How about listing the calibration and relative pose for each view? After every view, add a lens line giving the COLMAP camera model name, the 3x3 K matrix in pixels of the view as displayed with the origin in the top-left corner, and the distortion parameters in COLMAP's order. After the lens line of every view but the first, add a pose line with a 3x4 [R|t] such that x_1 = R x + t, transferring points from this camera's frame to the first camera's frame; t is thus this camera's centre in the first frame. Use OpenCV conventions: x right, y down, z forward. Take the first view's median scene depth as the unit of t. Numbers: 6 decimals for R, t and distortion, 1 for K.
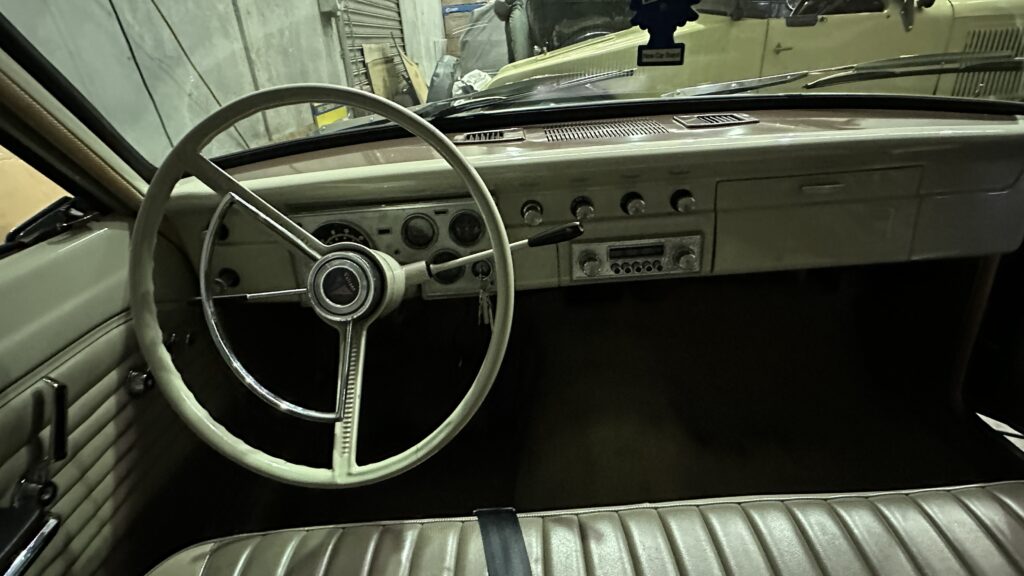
lens RADIAL K [[534.8, 0, 512.0], [0, 534.8, 288.0], [0, 0, 1]] dist [-0.001425, -0.001035]
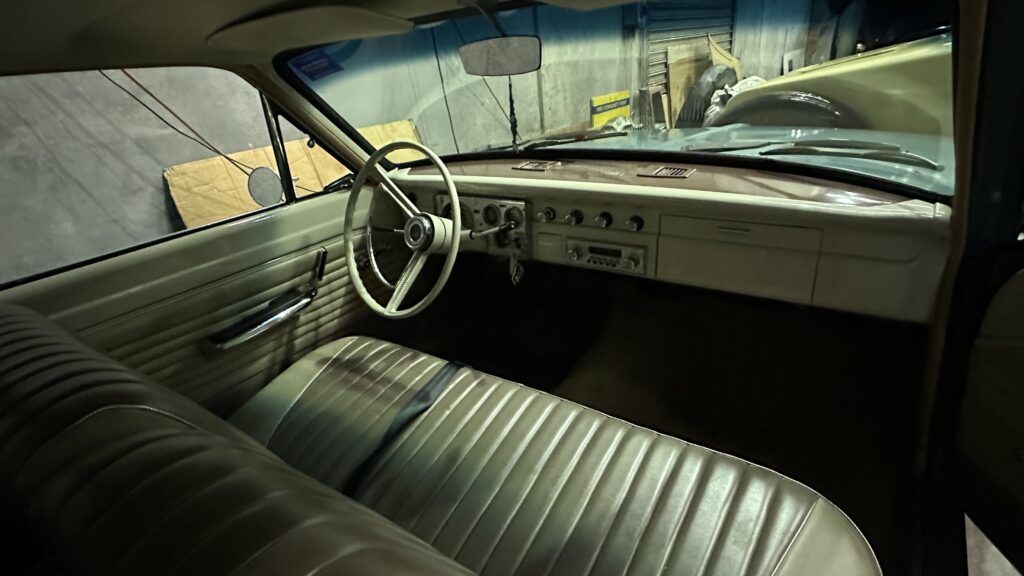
lens RADIAL K [[538.4, 0, 512.0], [0, 538.4, 288.0], [0, 0, 1]] dist [0.021822, 0.000618]
pose [[0.802774, 0.237553, -0.546920, 0.895181], [-0.219104, 0.970568, 0.099960, -0.064157], [0.554569, 0.039588, 0.831196, -0.416869]]
